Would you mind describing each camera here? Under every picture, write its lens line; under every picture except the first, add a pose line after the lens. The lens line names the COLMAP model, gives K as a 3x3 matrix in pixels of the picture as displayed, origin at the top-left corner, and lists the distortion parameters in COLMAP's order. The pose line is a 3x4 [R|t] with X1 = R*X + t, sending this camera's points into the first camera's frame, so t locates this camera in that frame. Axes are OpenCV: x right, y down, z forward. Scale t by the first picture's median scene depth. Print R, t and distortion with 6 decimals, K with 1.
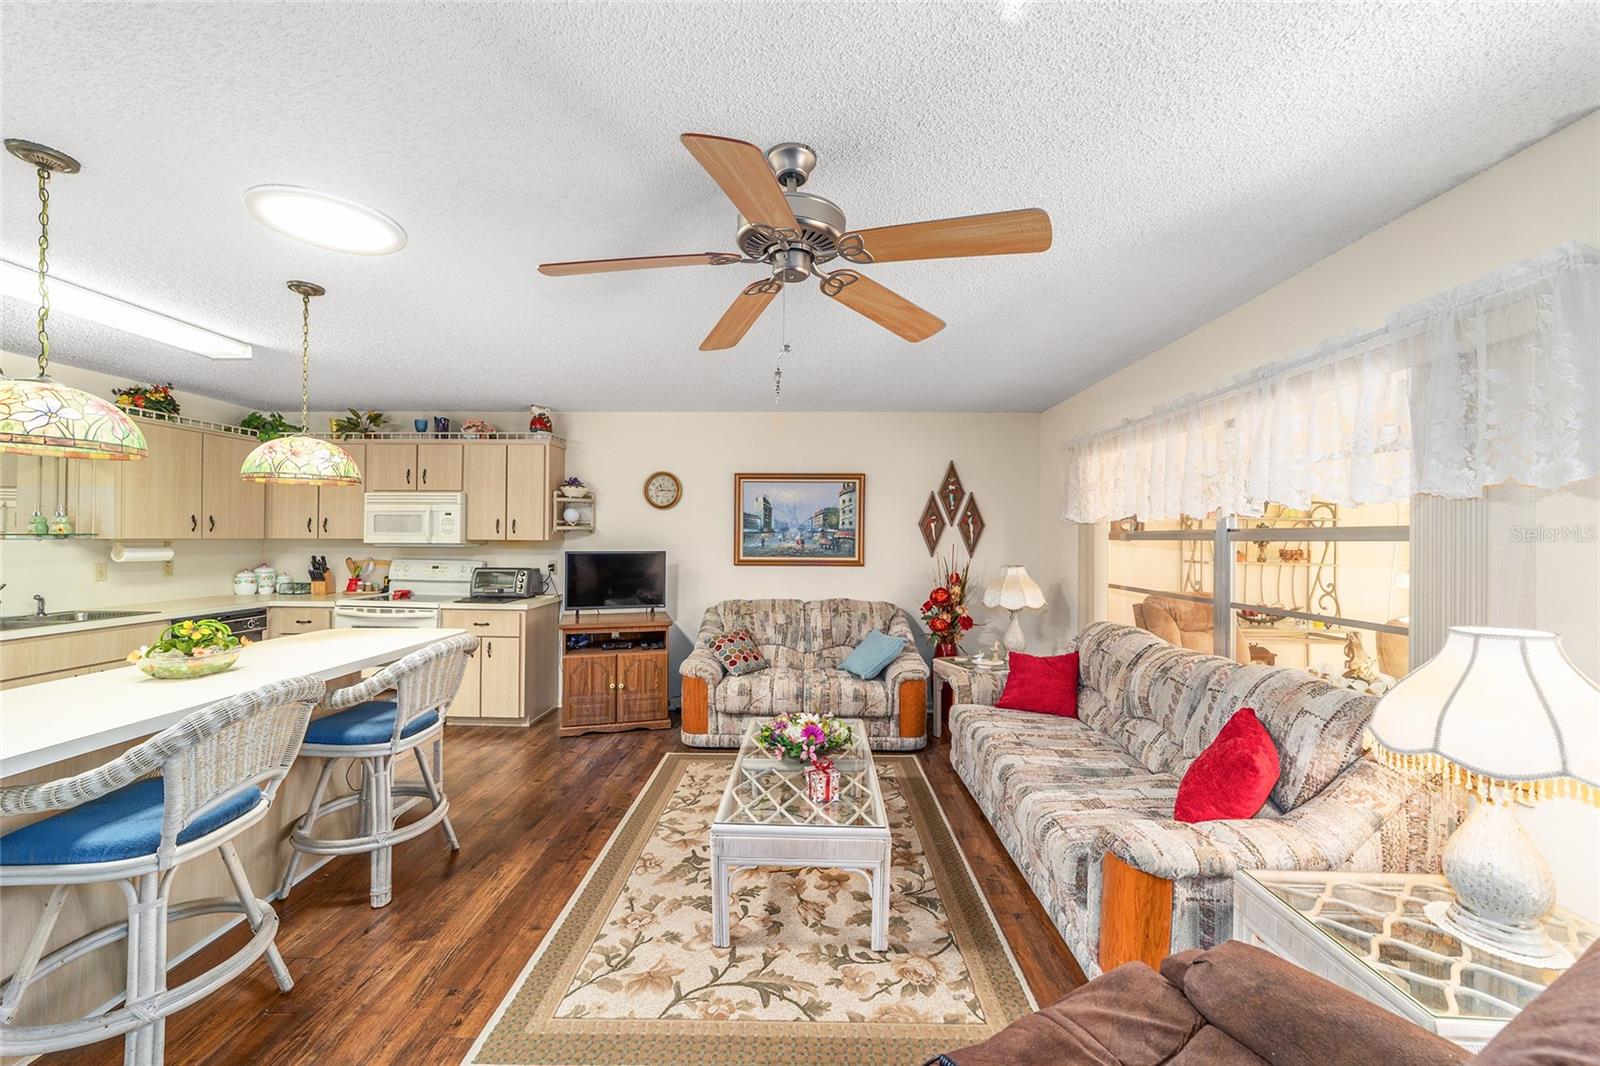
lens RADIAL K [[618.3, 0, 794.4], [0, 618.3, 534.0], [0, 0, 1]] dist [-0.019420, 0.009333]
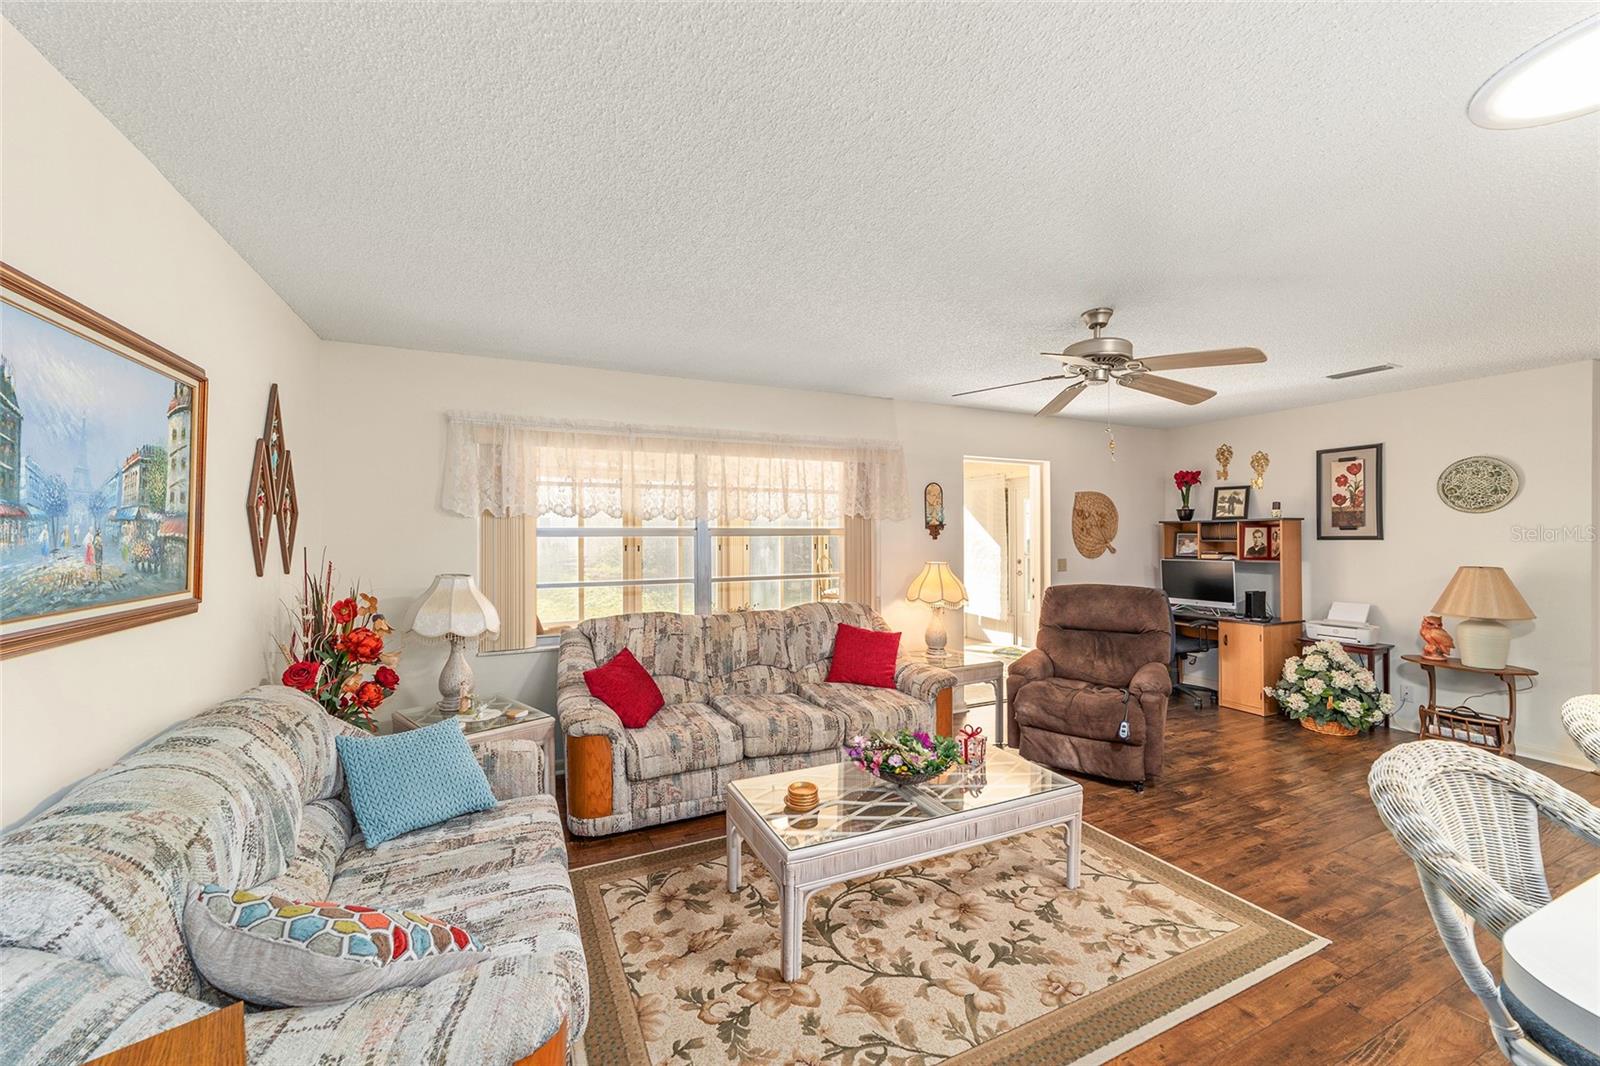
lens RADIAL K [[612.9, 0, 795.1], [0, 612.9, 534.6], [0, 0, 1]] dist [-0.017098, 0.008583]
pose [[-0.446038, -0.005797, 0.894995, -0.432799], [-0.006642, 0.999973, 0.003167, 0.000959], [-0.894990, -0.004532, -0.446064, 0.941245]]
